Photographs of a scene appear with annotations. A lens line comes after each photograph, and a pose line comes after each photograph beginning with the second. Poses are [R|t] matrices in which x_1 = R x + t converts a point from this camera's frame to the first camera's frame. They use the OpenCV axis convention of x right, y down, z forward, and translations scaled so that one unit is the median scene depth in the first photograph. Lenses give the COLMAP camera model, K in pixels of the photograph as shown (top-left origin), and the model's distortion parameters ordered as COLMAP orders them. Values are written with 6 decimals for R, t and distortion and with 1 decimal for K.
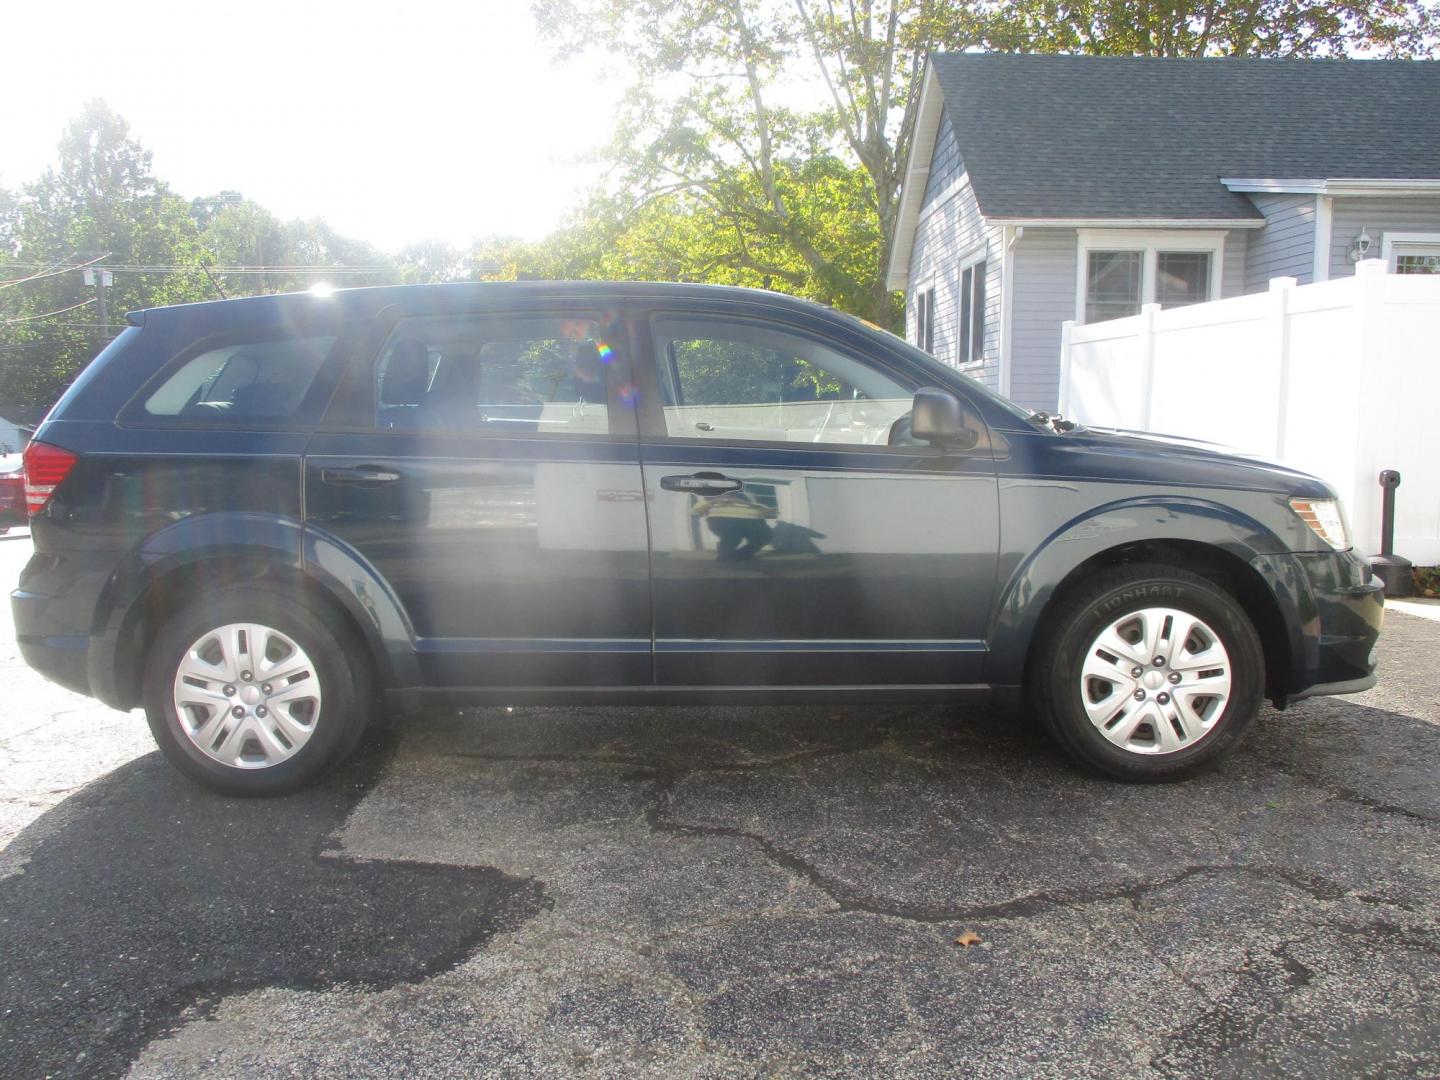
lens RADIAL K [[1198.6, 0, 720.0], [0, 1198.6, 540.0], [0, 0, 1]] dist [-0.029109, 0.007521]
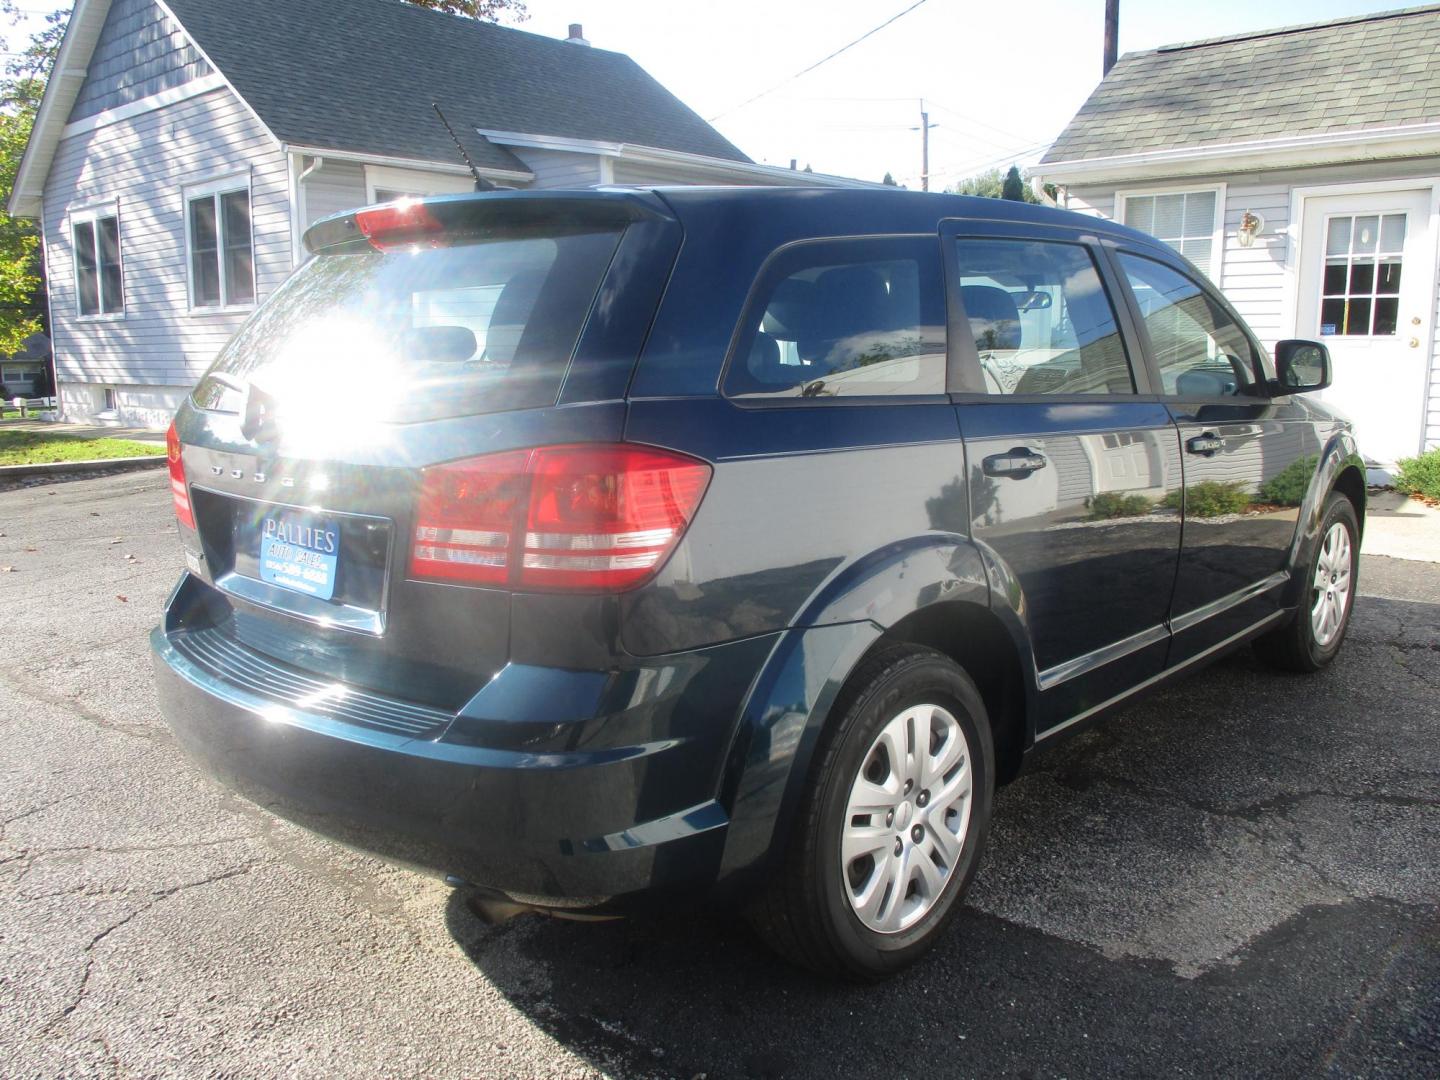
lens RADIAL K [[1198.6, 0, 720.0], [0, 1198.6, 540.0], [0, 0, 1]] dist [-0.029109, 0.007521]
pose [[0.672666, -0.123371, 0.729588, -0.872092], [0.091435, 0.992305, 0.083495, -0.077730], [-0.734275, 0.010546, 0.678770, 0.600315]]
